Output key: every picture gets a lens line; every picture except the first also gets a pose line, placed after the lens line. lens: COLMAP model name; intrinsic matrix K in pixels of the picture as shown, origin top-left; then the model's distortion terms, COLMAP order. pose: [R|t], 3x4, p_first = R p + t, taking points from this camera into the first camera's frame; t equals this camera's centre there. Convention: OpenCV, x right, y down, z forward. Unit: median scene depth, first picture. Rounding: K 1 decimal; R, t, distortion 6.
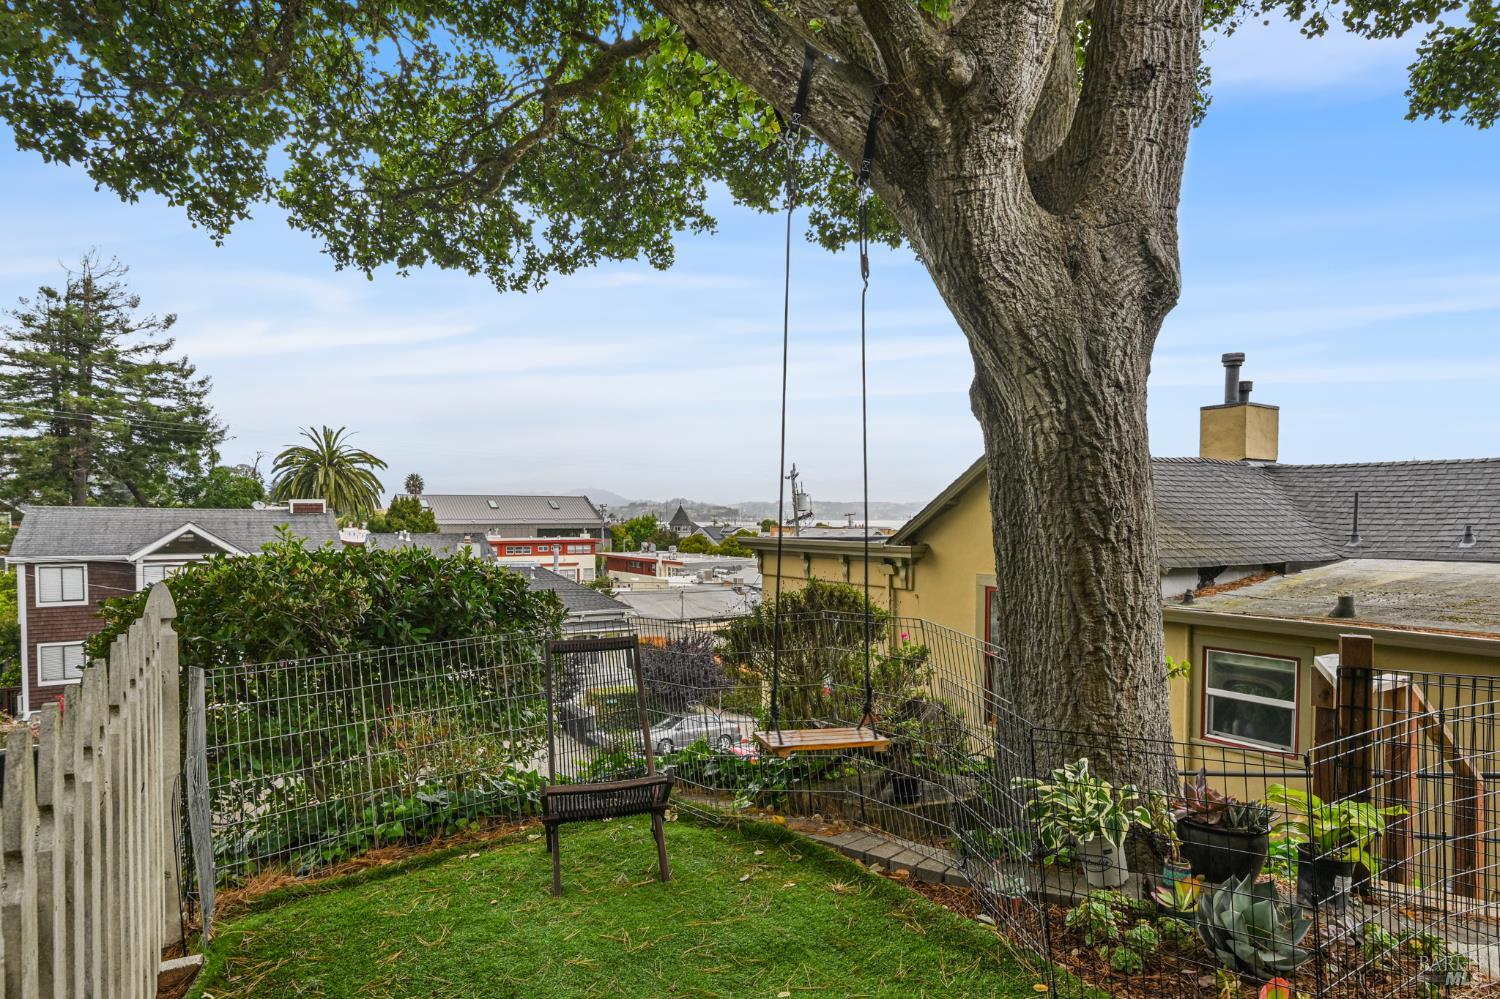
lens RADIAL K [[840.5, 0, 762.0], [0, 840.5, 538.4], [0, 0, 1]] dist [-0.000680, -0.000260]
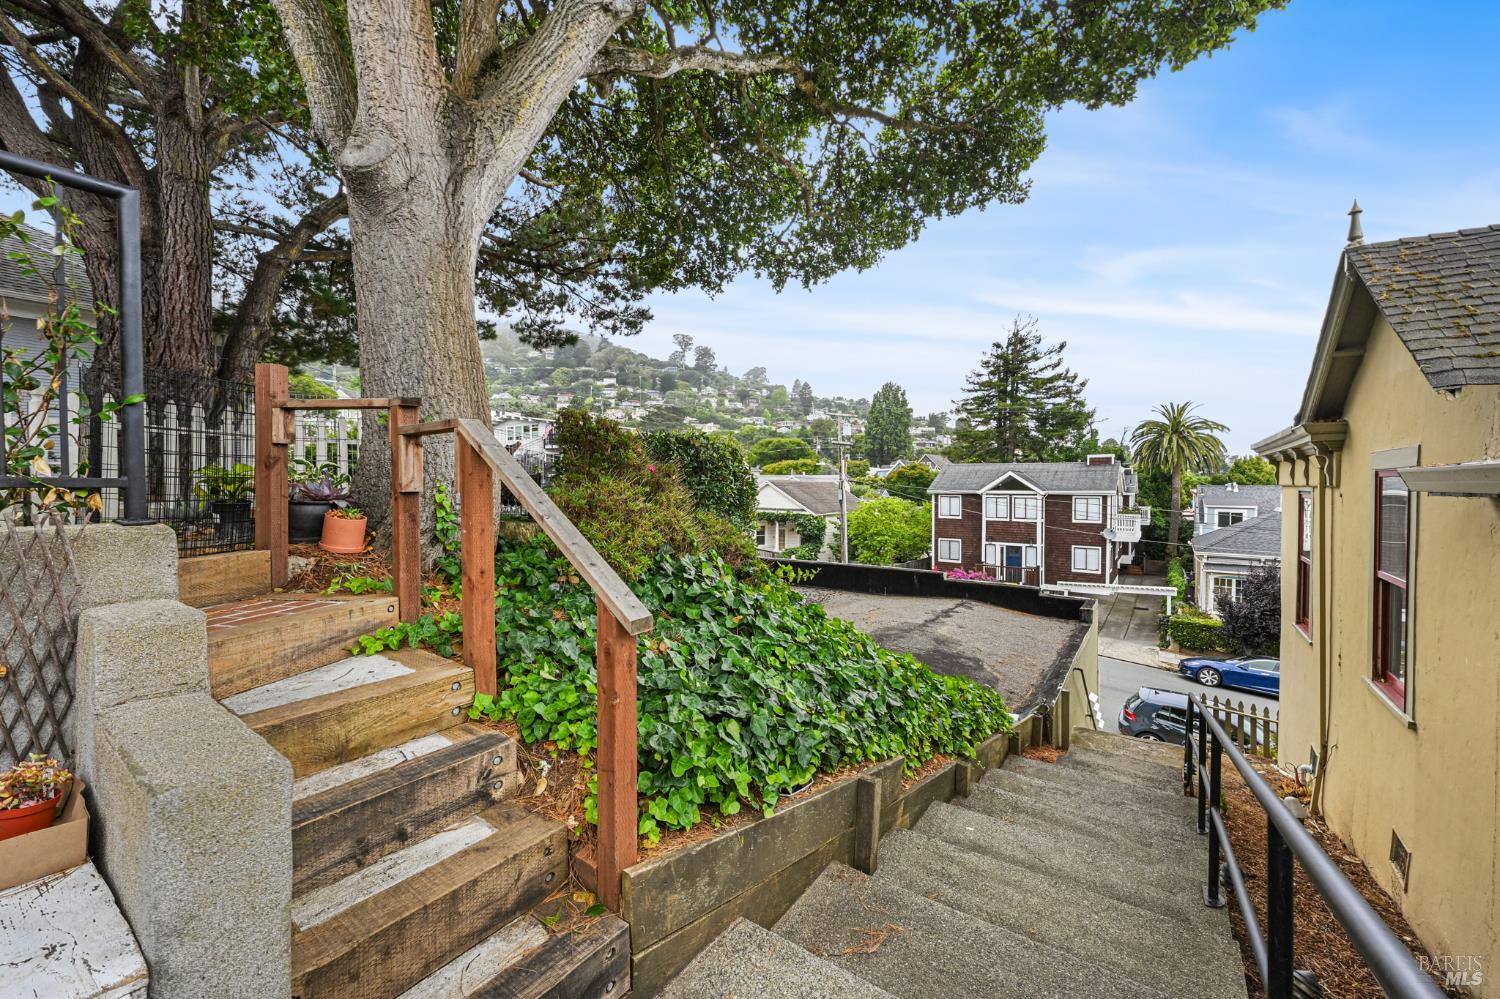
lens RADIAL K [[590.9, 0, 745.9], [0, 590.9, 495.5], [0, 0, 1]] dist [-0.002117, 0.000344]
pose [[0.363441, 0.016664, -0.931468, 0.108497], [-0.021325, 0.999727, 0.009565, 0.017391], [0.931373, 0.016387, 0.363697, 0.078830]]
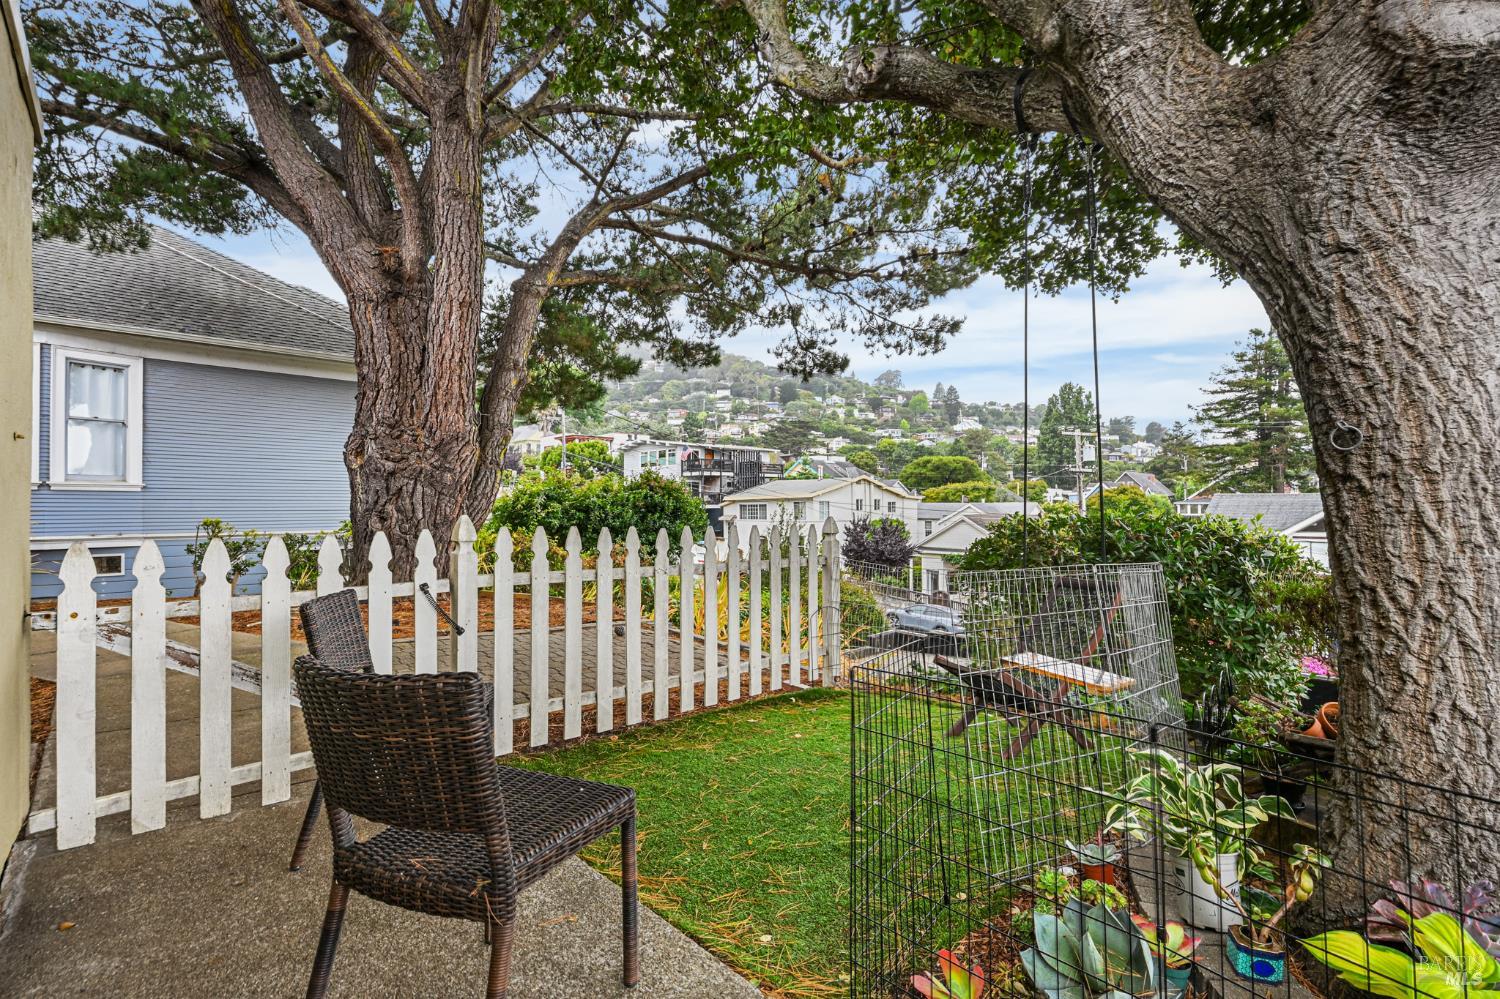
lens RADIAL K [[678.1, 0, 745.5], [0, 678.1, 496.0], [0, 0, 1]] dist [-0.000880, 0.000062]
pose [[0.179263, -0.018828, -0.983621, 0.052510], [-0.017447, 0.999599, -0.022313, 0.002315], [0.983647, 0.021161, 0.178862, 0.025906]]
